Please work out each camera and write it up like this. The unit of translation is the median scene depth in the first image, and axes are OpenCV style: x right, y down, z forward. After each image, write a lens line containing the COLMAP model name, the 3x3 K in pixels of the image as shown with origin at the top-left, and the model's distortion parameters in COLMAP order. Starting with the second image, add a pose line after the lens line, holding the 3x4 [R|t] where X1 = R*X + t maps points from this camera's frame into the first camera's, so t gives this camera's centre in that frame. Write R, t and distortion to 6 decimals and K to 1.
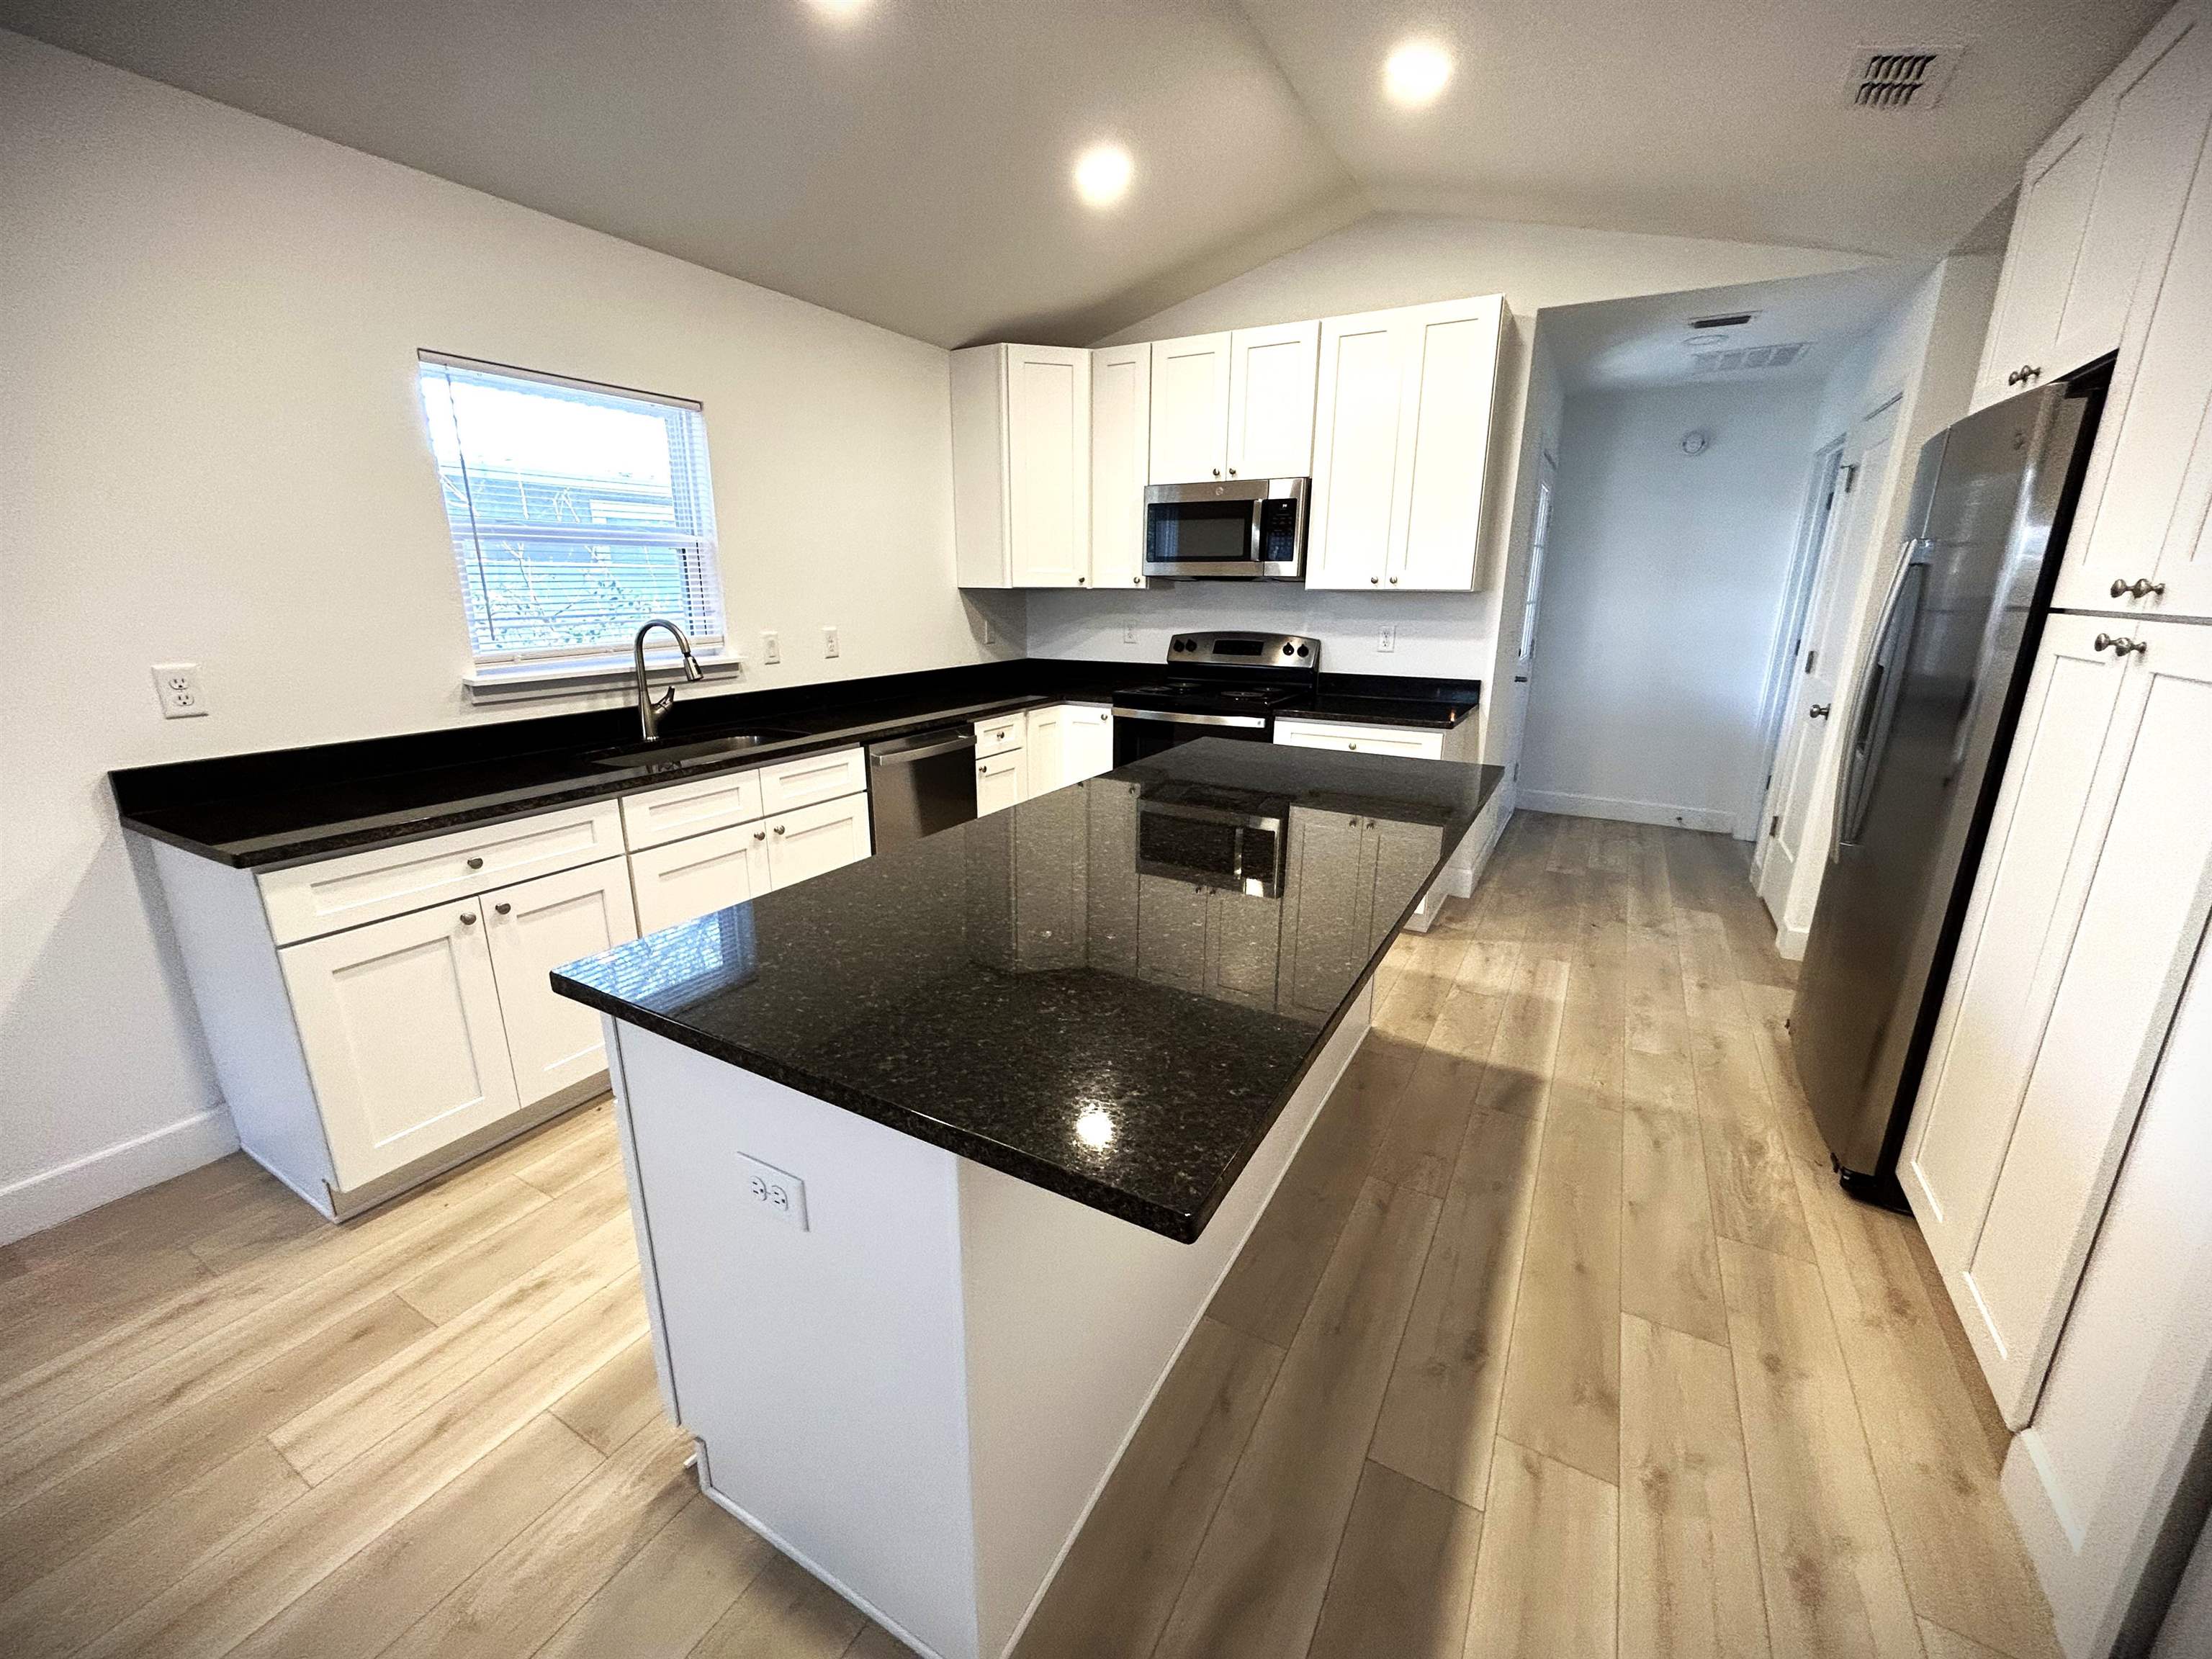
lens RADIAL K [[886.8, 0, 1104.1], [0, 886.8, 821.1], [0, 0, 1]] dist [-0.001468, 0.001393]
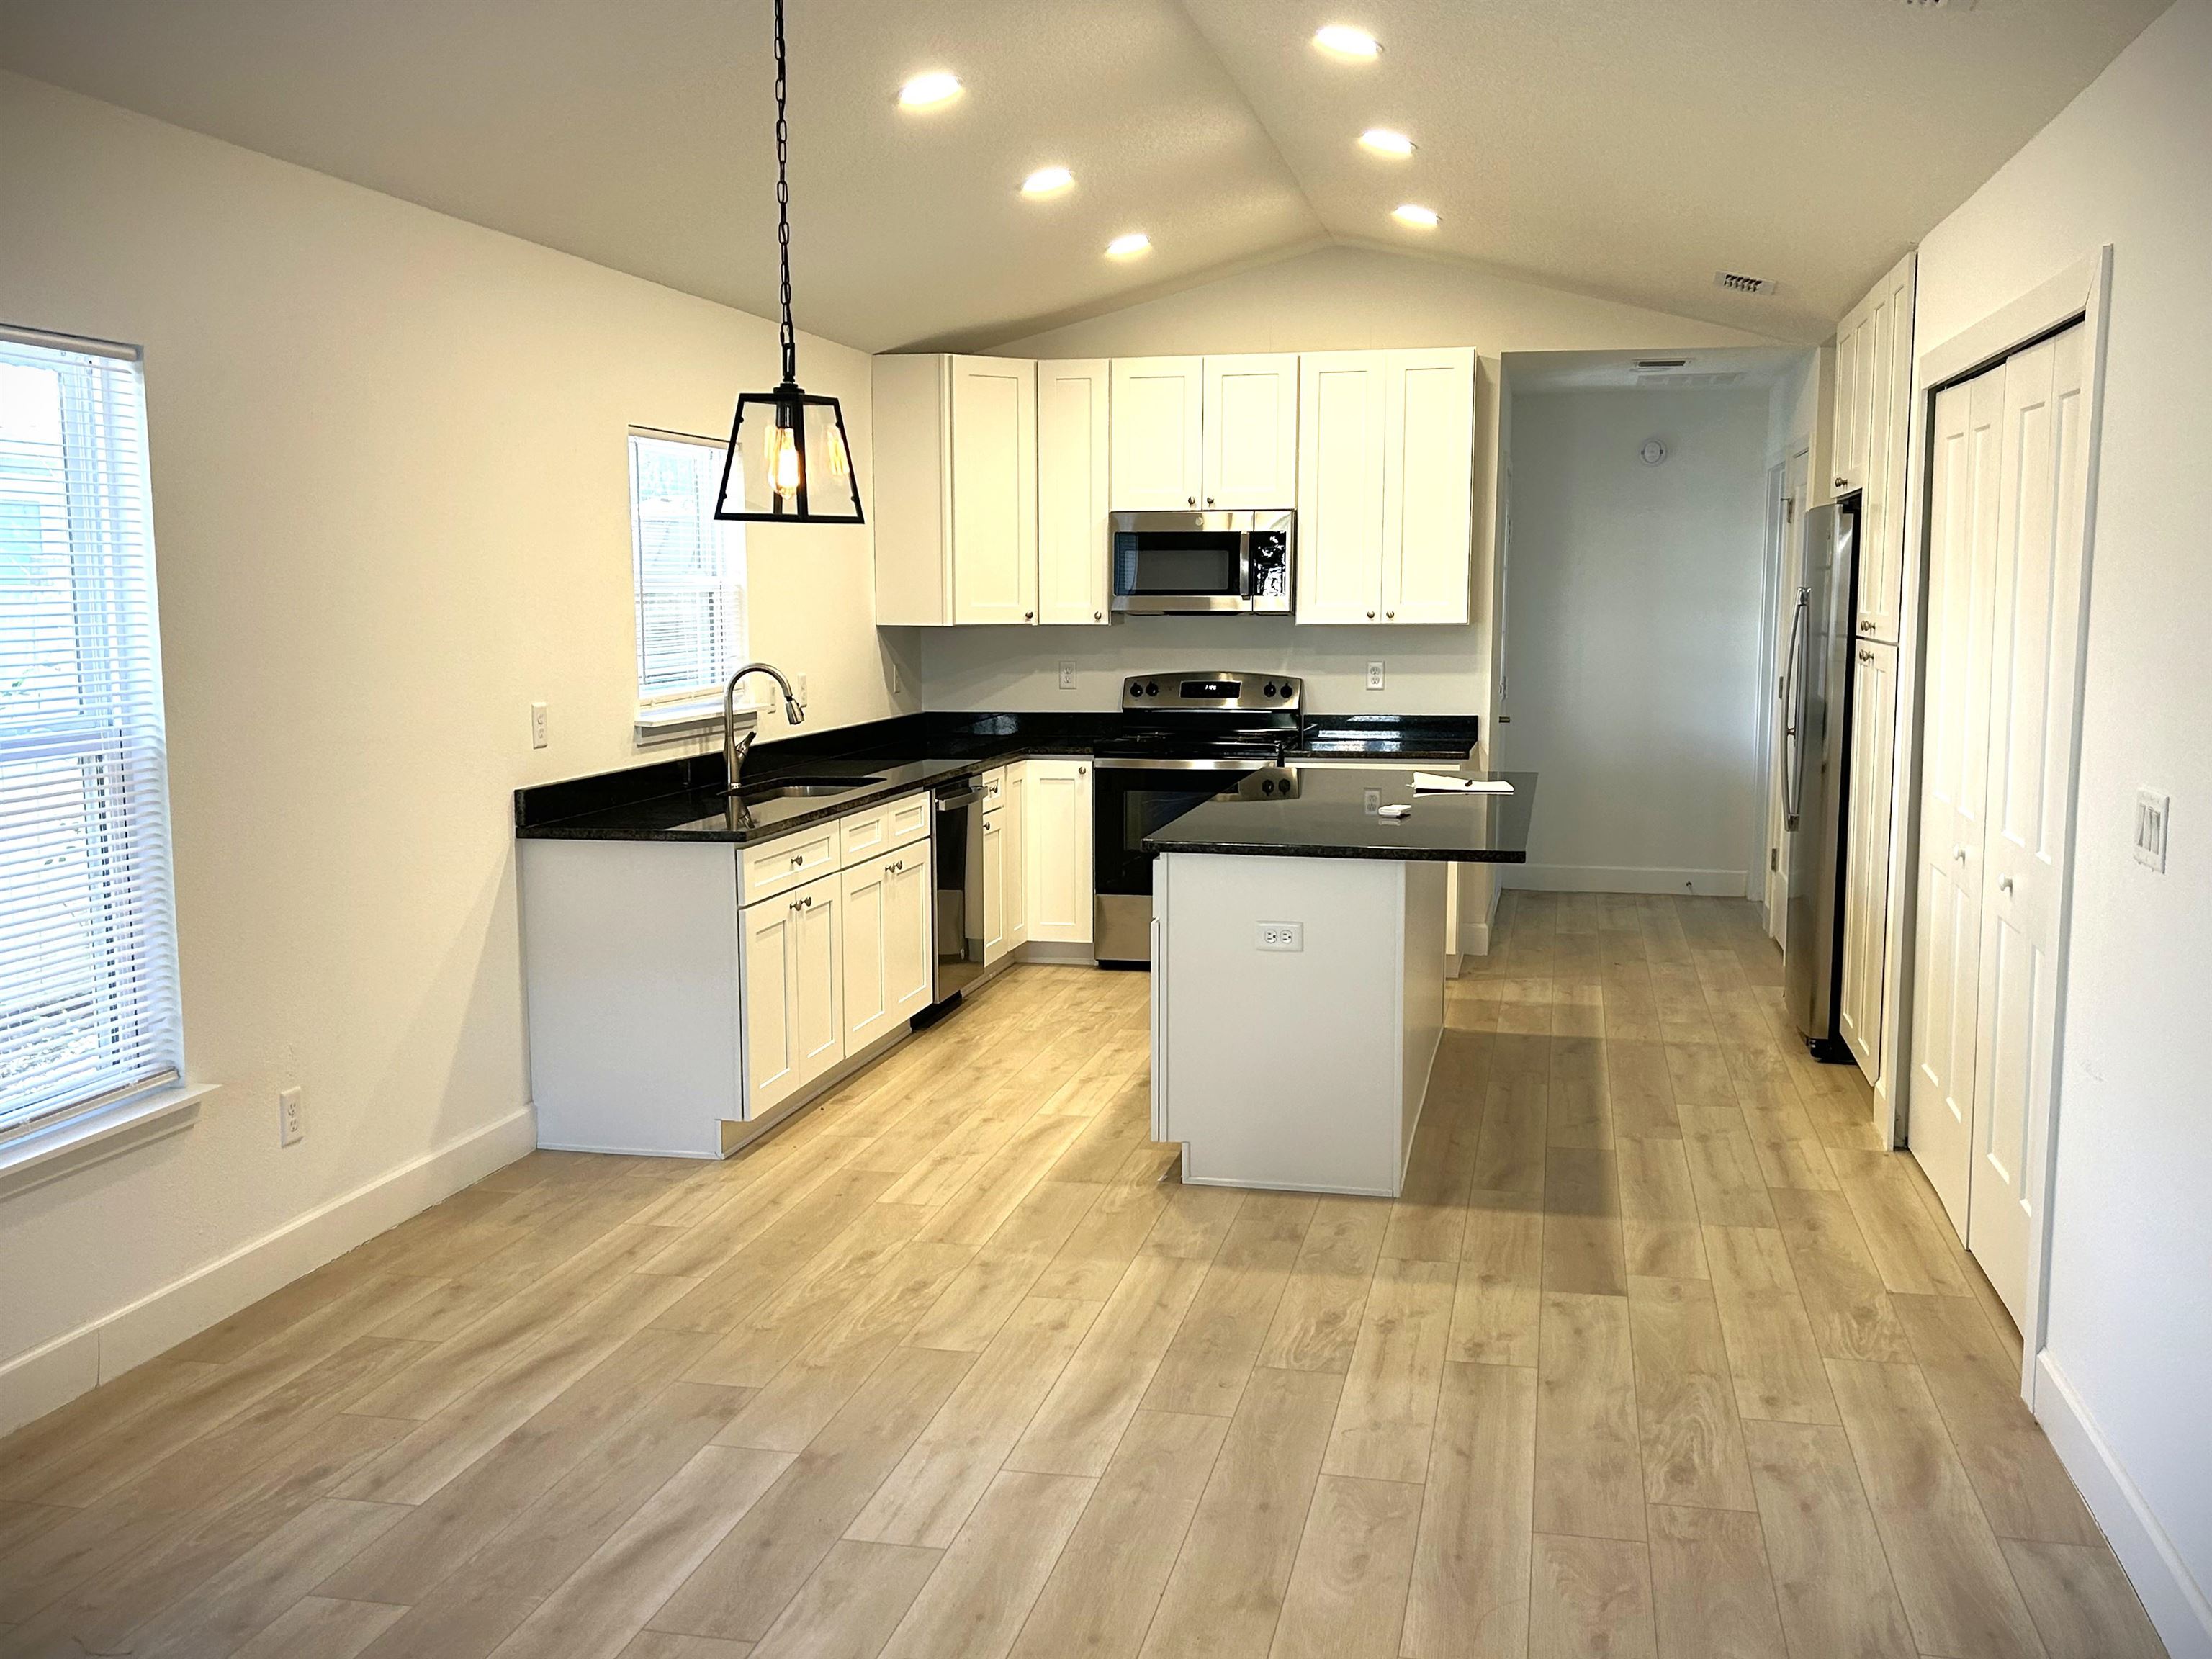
lens RADIAL K [[2114.7, 0, 1105.2], [0, 2114.7, 836.1], [0, 0, 1]] dist [0.154811, 0.000000]
pose [[0.953273, -0.040569, 0.299373, -0.649694], [0.083601, 0.987669, -0.132364, 0.239007], [-0.290312, 0.151207, 0.944910, -1.025021]]
